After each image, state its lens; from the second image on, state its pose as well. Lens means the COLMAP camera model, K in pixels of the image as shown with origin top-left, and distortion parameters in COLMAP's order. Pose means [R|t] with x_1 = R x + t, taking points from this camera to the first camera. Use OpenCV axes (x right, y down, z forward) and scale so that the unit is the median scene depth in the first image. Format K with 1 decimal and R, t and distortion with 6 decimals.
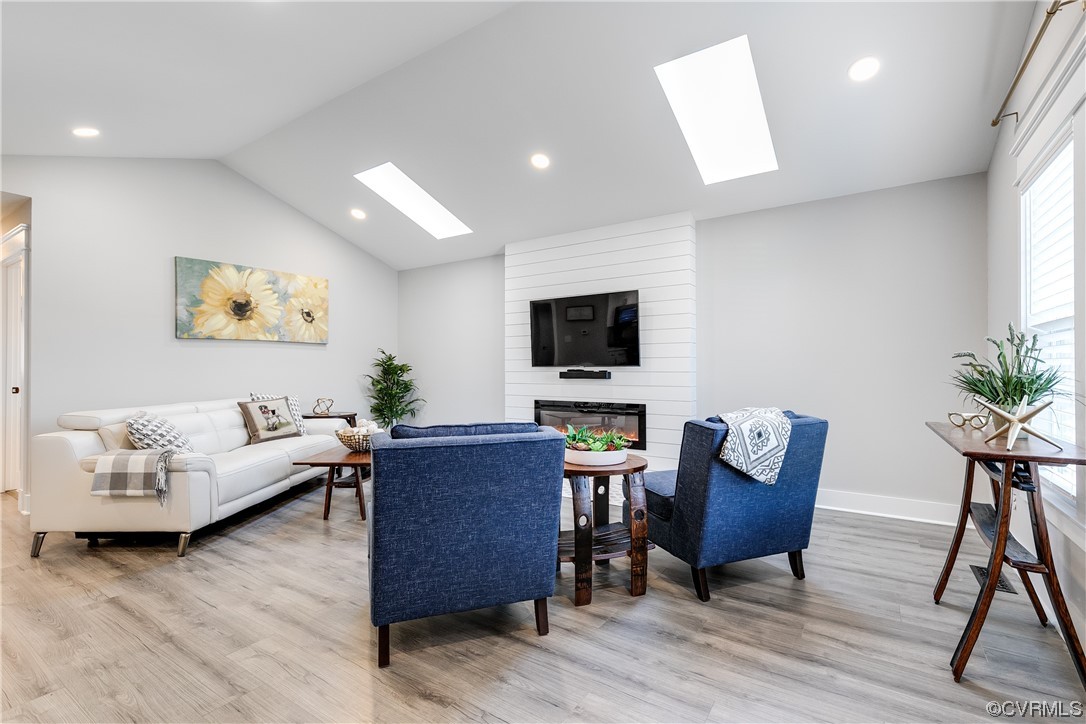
lens RADIAL K [[498.1, 0, 541.9], [0, 498.1, 369.4], [0, 0, 1]] dist [0.005175, 0.000167]
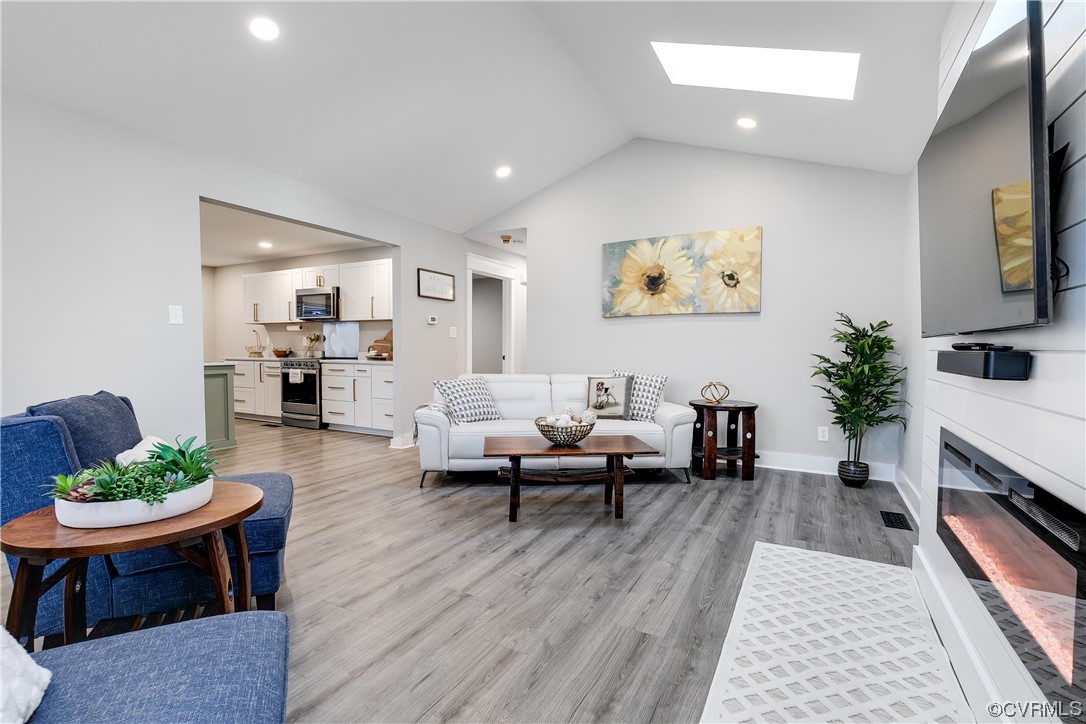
lens RADIAL K [[498.1, 0, 541.9], [0, 498.1, 369.4], [0, 0, 1]] dist [0.005175, 0.000167]
pose [[0.088361, 0.046572, -0.994999, 0.354556], [-0.003805, 0.998915, 0.046417, 0.002278], [0.996081, -0.000316, 0.088443, 0.716209]]
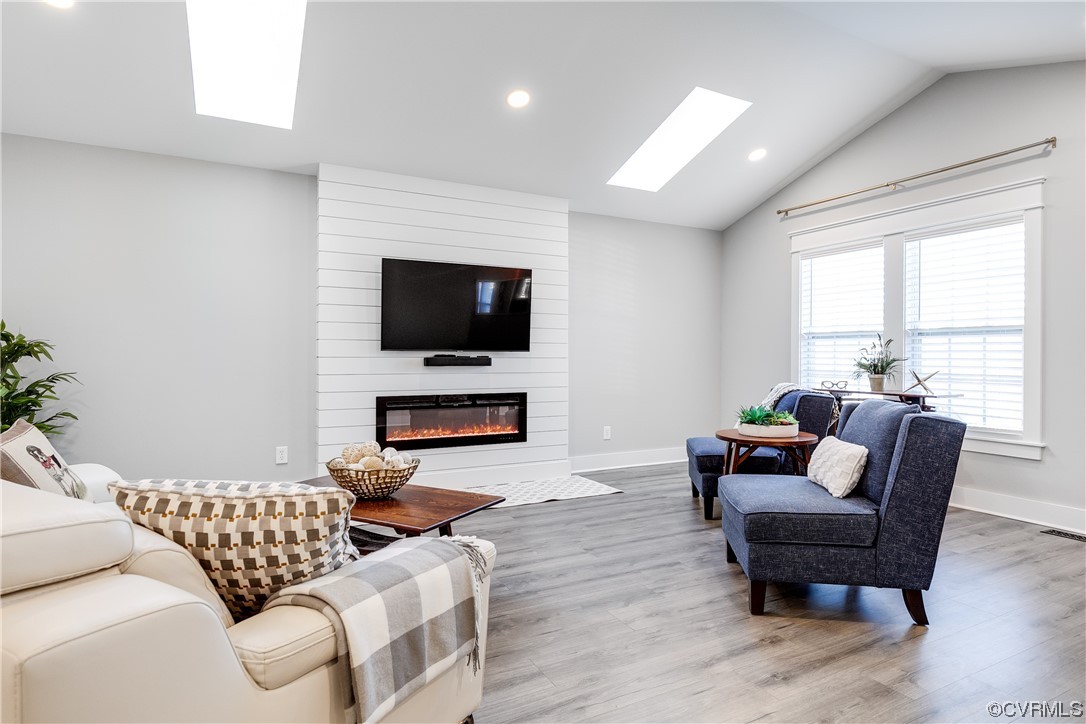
lens RADIAL K [[579.7, 0, 543.0], [0, 579.7, 362.0], [0, 0, 1]] dist [-0.002038, -0.000671]
pose [[0.477893, -0.001860, 0.878416, -0.678749], [-0.003949, 0.999983, 0.004266, 0.007603], [-0.878409, -0.005508, 0.477877, 0.420791]]
